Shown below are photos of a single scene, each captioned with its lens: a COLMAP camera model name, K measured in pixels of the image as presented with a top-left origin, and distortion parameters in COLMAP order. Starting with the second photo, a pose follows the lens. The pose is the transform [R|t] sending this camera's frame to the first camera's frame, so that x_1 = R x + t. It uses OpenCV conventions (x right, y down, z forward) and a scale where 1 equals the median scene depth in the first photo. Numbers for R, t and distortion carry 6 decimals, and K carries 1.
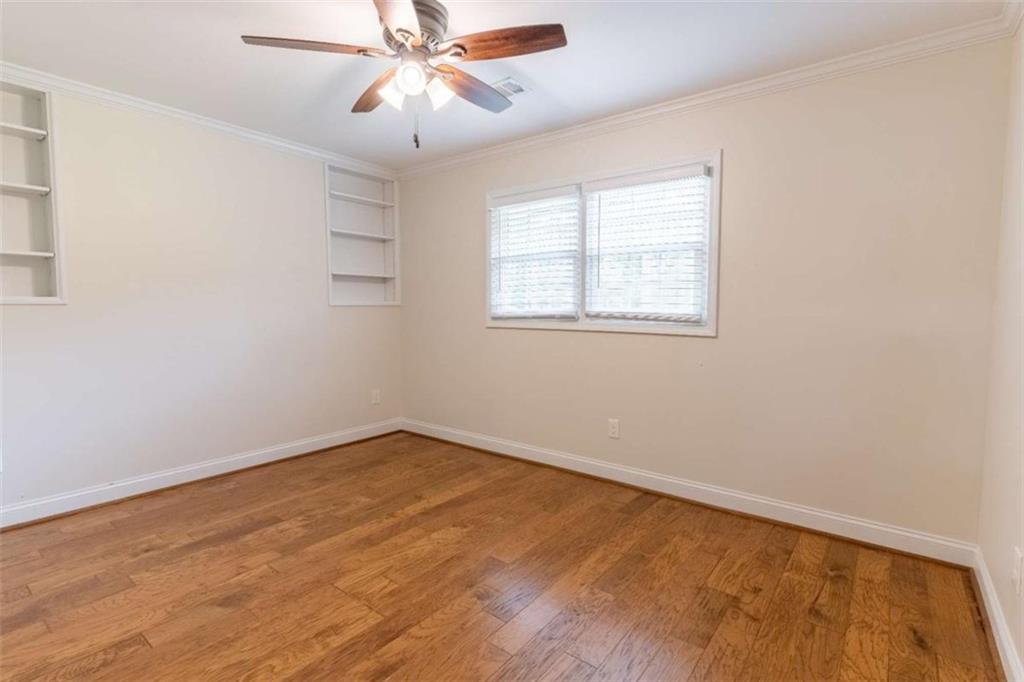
lens RADIAL K [[500.0, 0, 510.7], [0, 500.0, 338.8], [0, 0, 1]] dist [-0.000925, 0.001859]
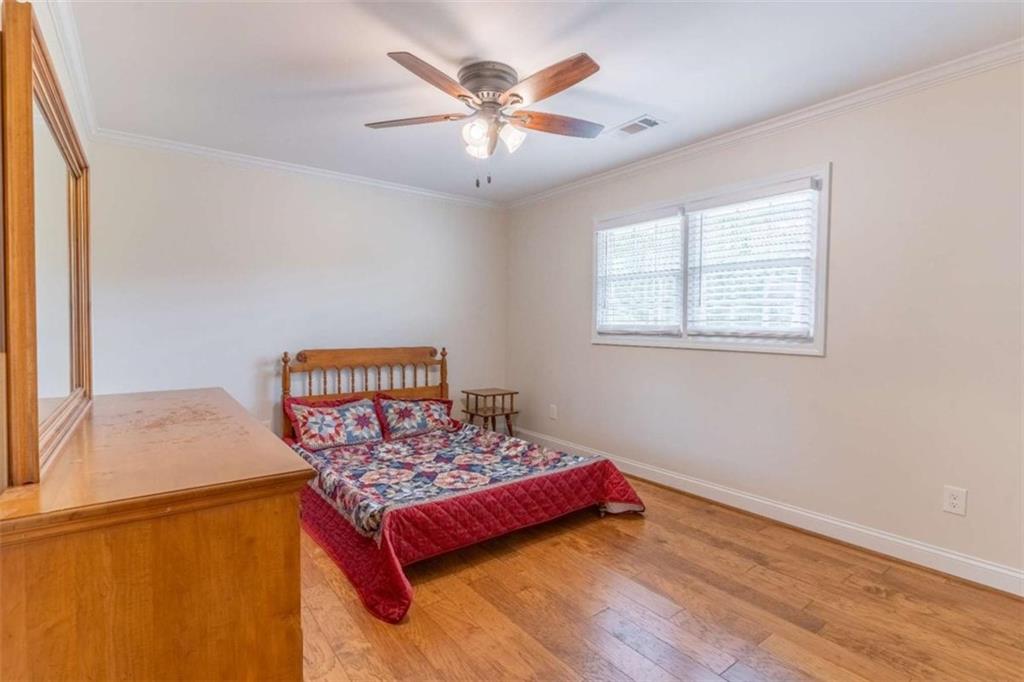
lens RADIAL K [[500.0, 0, 513.0], [0, 500.0, 338.3], [0, 0, 1]] dist [-0.000925, 0.001859]
pose [[0.961333, 0.018238, -0.274784, 0.089682], [-0.027139, 0.999222, -0.028627, 0.004726], [0.274048, 0.034977, 0.961080, -0.072541]]
